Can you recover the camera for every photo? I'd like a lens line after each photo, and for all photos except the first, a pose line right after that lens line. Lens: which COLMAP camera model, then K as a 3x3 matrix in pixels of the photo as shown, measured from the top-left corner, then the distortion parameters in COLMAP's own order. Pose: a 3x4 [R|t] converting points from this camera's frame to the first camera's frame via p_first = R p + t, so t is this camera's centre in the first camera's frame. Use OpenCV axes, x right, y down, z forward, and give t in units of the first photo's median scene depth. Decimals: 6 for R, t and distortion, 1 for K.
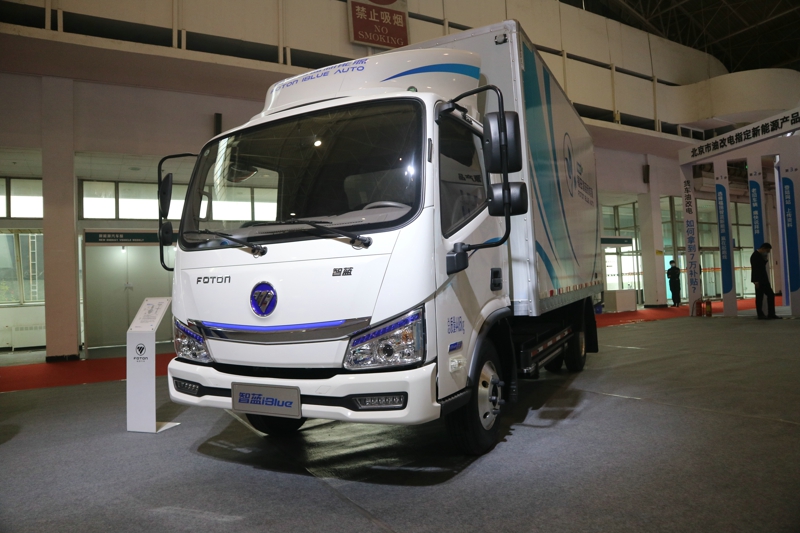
lens RADIAL K [[551.0, 0, 403.4], [0, 551.0, 268.9], [0, 0, 1]] dist [-0.123420, 0.071420]
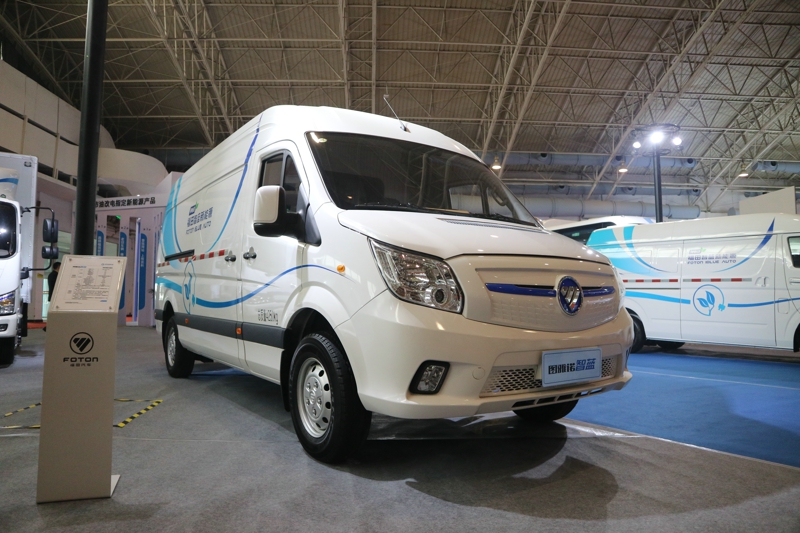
lens RADIAL K [[547.5, 0, 410.2], [0, 547.5, 264.1], [0, 0, 1]] dist [-0.147896, 0.081586]
pose [[0.443372, 0.105096, 0.890155, -0.267621], [-0.048585, 0.994460, -0.093212, 0.016142], [-0.895020, -0.001920, 0.446022, -0.352615]]
